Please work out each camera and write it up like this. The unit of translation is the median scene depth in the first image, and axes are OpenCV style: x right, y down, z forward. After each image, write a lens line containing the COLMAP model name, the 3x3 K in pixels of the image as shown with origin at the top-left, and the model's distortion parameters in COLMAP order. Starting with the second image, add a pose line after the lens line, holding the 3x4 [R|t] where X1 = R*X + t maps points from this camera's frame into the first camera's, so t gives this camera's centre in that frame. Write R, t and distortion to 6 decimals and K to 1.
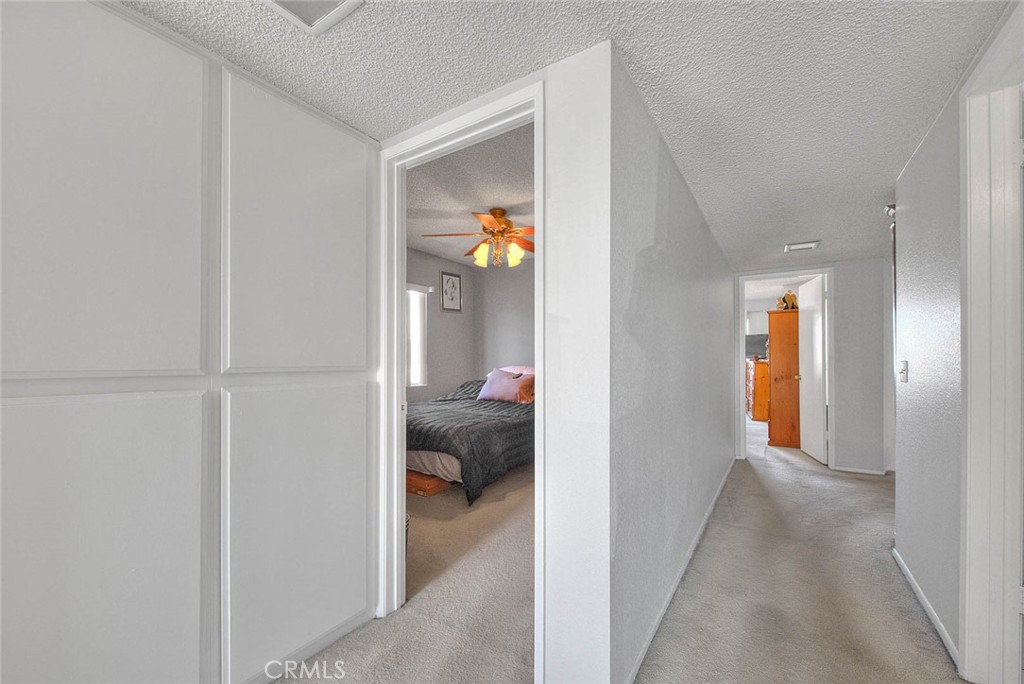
lens RADIAL K [[402.6, 0, 510.9], [0, 402.6, 350.5], [0, 0, 1]] dist [-0.000242, -0.000013]
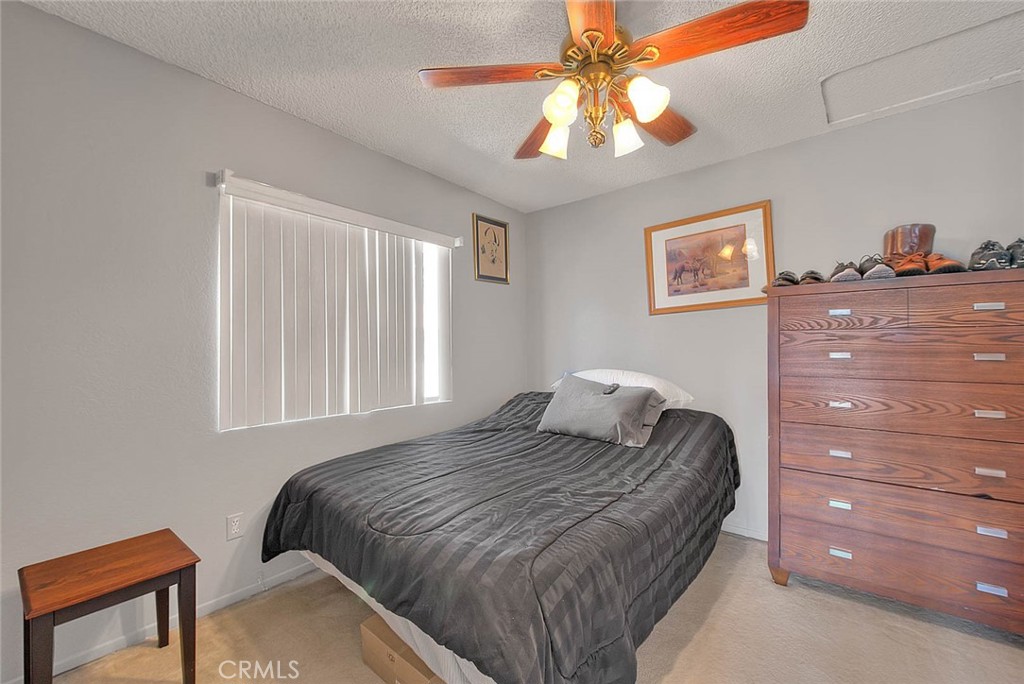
lens RADIAL K [[412.1, 0, 512.0], [0, 412.1, 342.0], [0, 0, 1]] dist [0.000048, 0.000022]
pose [[0.994482, -0.005113, -0.104787, -0.058139], [0.004973, 0.999986, -0.001596, -0.000962], [0.104794, 0.001066, 0.994493, 0.421227]]
